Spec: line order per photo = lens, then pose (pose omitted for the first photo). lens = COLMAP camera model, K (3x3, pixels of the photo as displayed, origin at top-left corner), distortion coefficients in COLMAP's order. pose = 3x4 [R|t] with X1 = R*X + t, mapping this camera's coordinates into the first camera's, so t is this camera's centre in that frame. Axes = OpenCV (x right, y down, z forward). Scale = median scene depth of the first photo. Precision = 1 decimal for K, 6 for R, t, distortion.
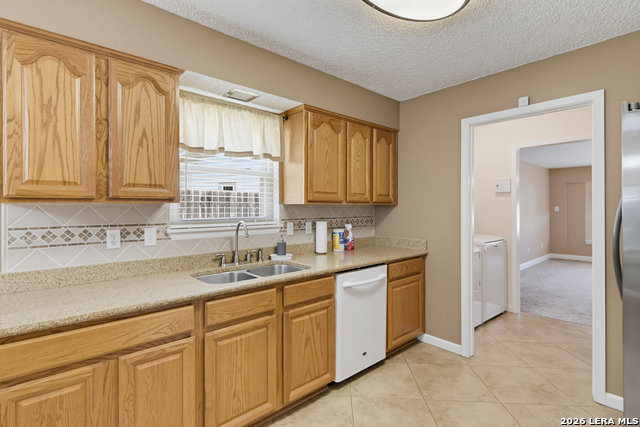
lens RADIAL K [[313.9, 0, 309.0], [0, 313.9, 205.4], [0, 0, 1]] dist [0.016541, -0.006092]
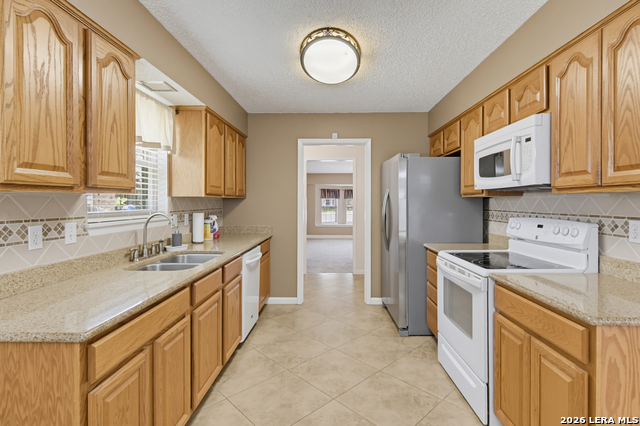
lens RADIAL K [[313.9, 0, 323.9], [0, 313.9, 204.1], [0, 0, 1]] dist [0.016541, -0.006092]
pose [[0.680072, -0.001832, 0.733143, -0.640870], [-0.008453, 0.999911, 0.010339, 0.007528], [-0.733096, -0.013229, 0.679996, -0.069219]]
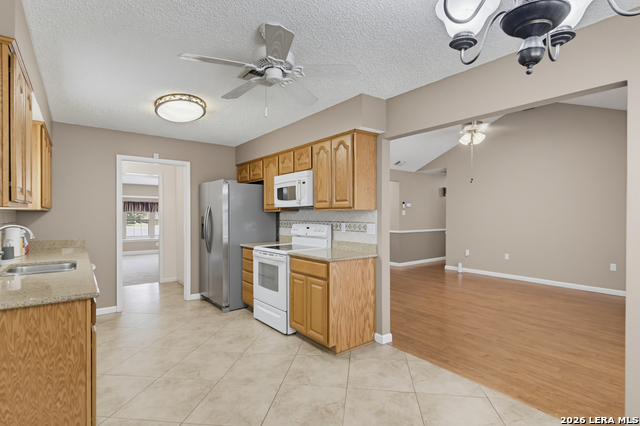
lens RADIAL K [[313.9, 0, 319.9], [0, 313.9, 217.0], [0, 0, 1]] dist [0.016541, -0.006092]
pose [[0.079244, -0.002867, 0.996851, -1.259348], [-0.008788, 0.999955, 0.003575, 0.010725], [-0.996816, -0.009044, 0.079216, -0.106576]]
